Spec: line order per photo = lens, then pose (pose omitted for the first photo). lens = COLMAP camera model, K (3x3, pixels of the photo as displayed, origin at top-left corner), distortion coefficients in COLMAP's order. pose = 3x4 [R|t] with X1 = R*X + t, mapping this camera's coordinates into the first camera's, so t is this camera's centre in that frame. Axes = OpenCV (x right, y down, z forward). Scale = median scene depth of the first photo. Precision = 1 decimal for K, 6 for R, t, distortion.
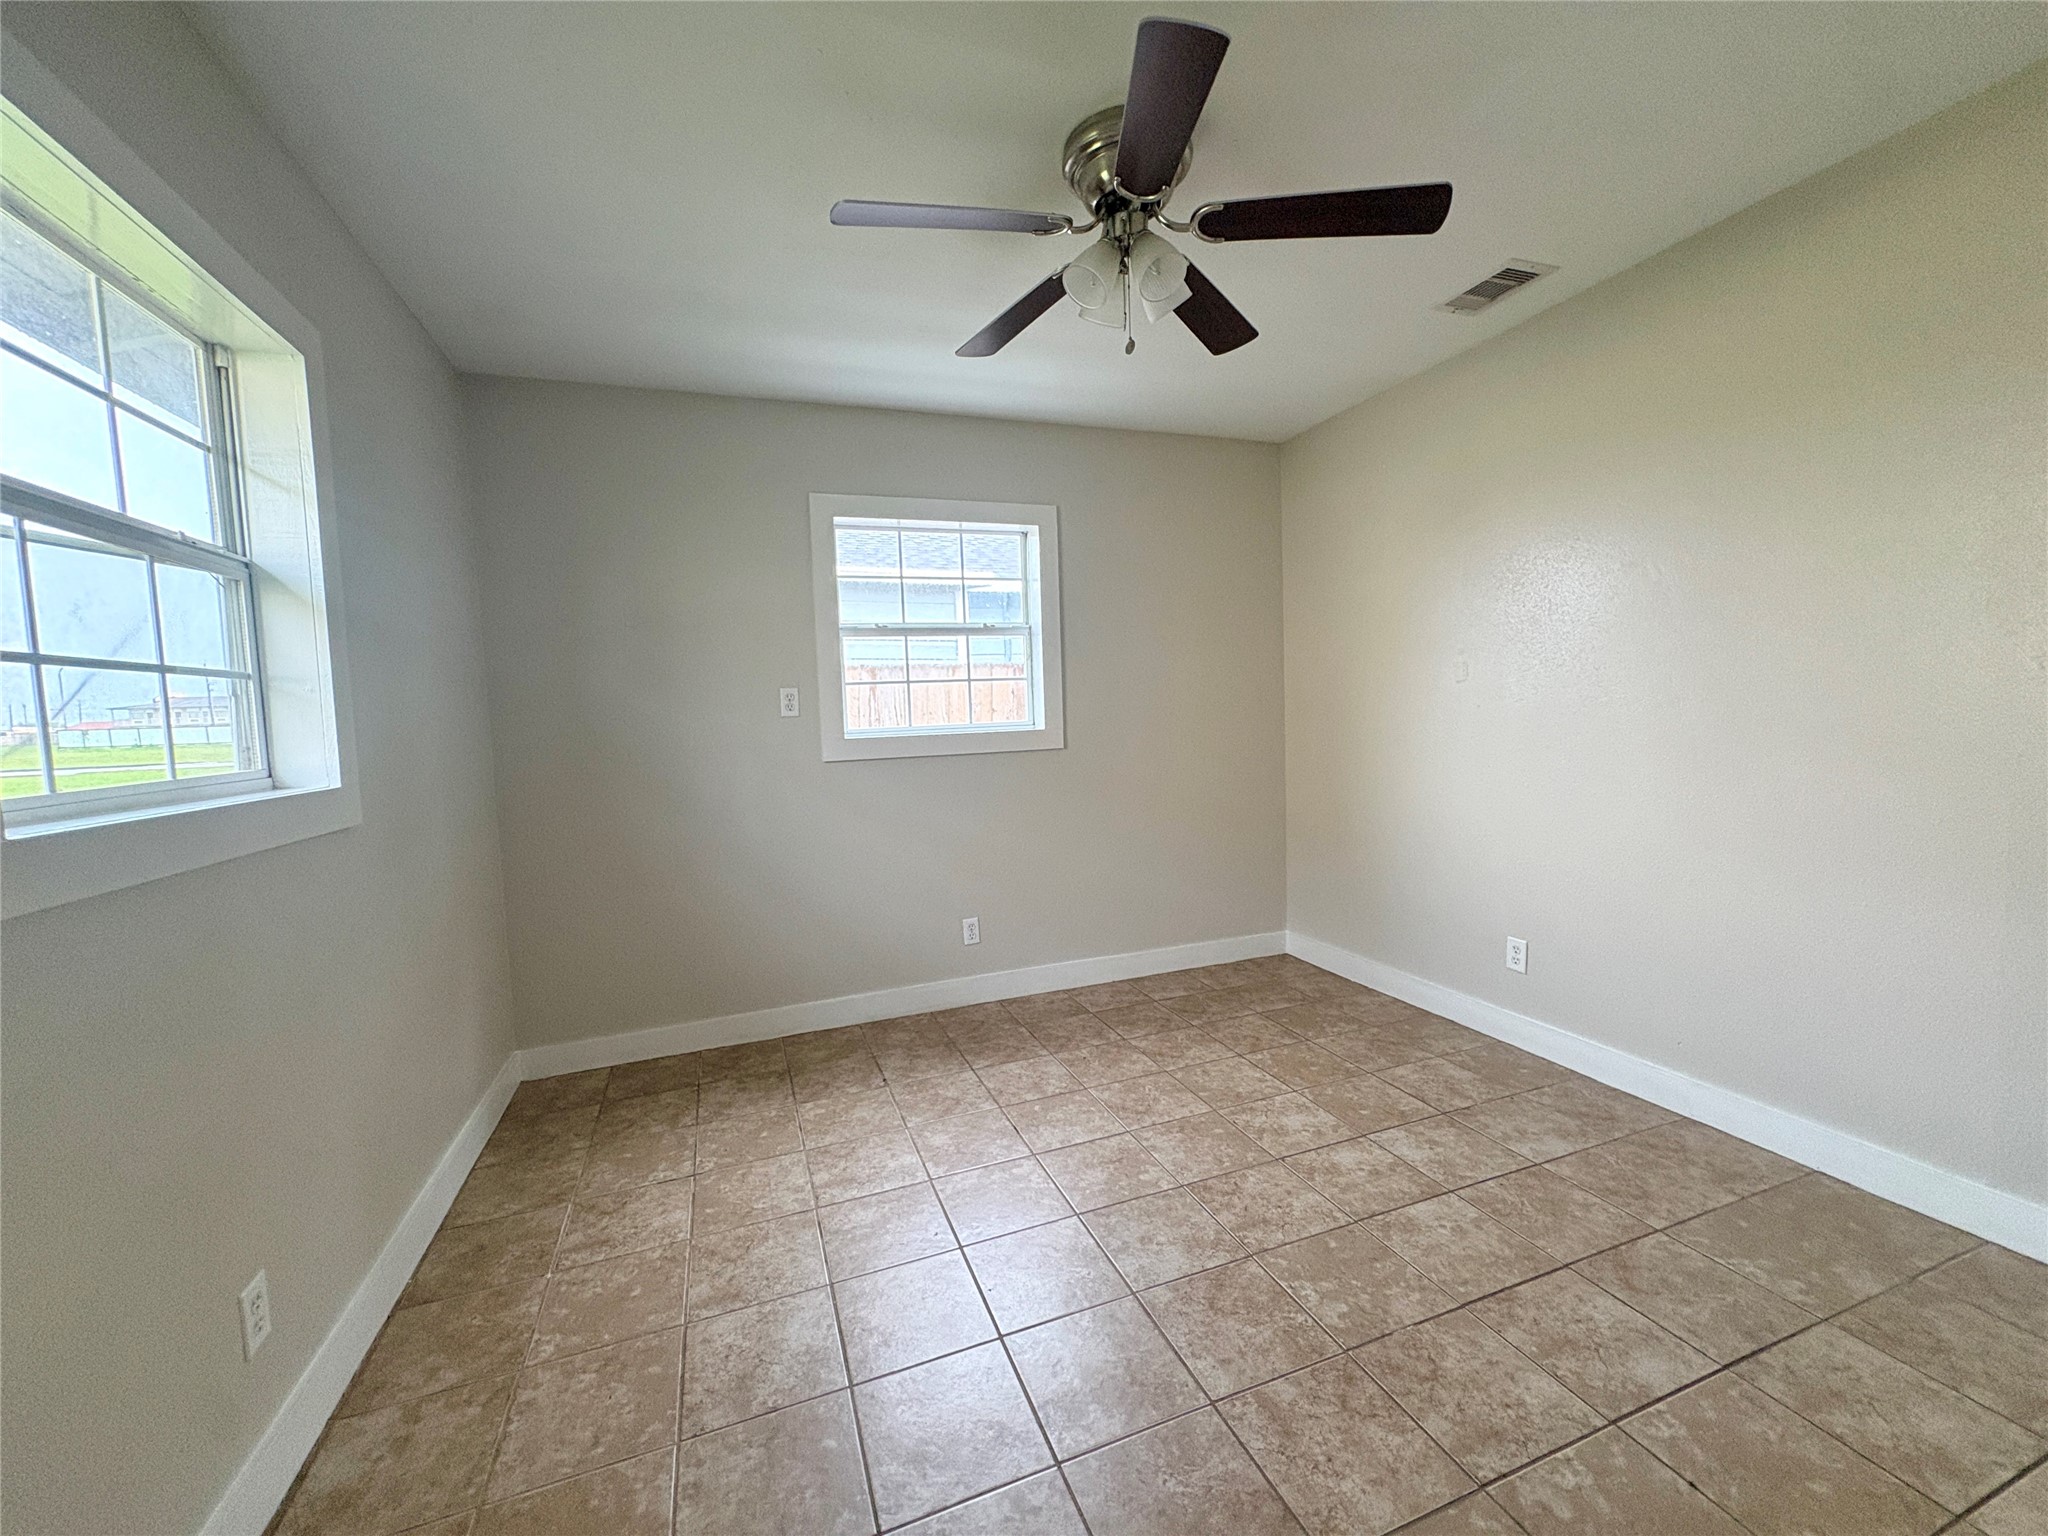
lens RADIAL K [[818.0, 0, 1017.1], [0, 818.0, 761.6], [0, 0, 1]] dist [0.000076, 0.000127]
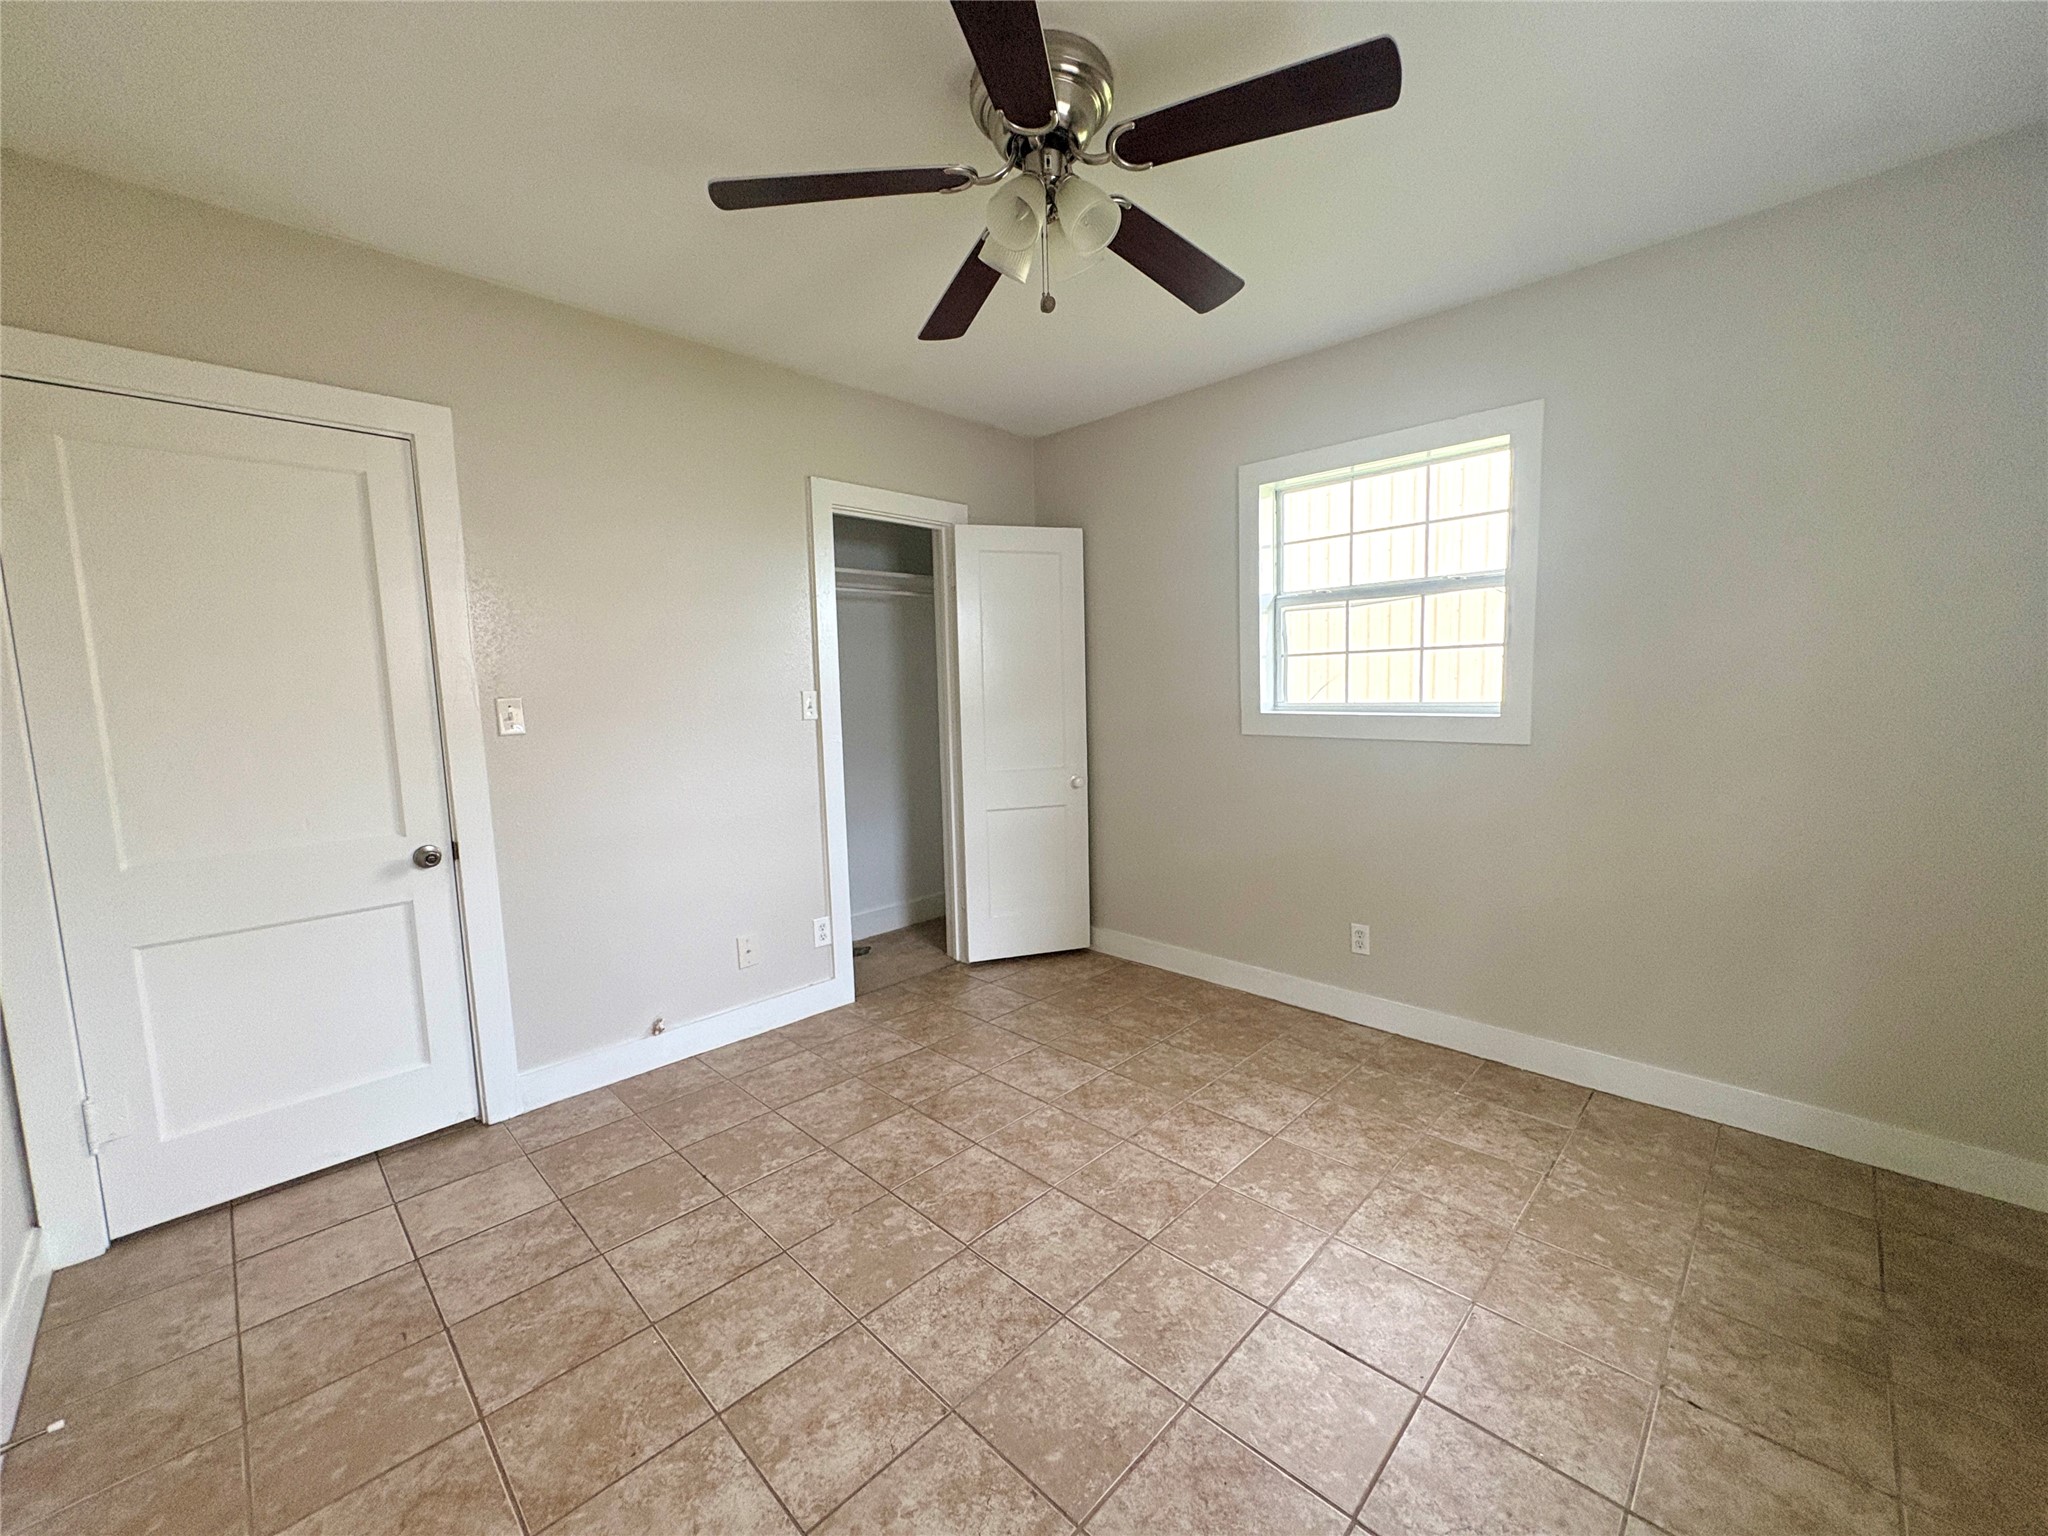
lens RADIAL K [[818.0, 0, 1021.8], [0, 818.0, 771.8], [0, 0, 1]] dist [0.000076, 0.000127]
pose [[-0.901029, 0.108433, -0.419987, 0.569135], [0.033503, 0.982755, 0.181853, -0.155368], [0.432464, 0.149784, -0.889123, 1.782652]]
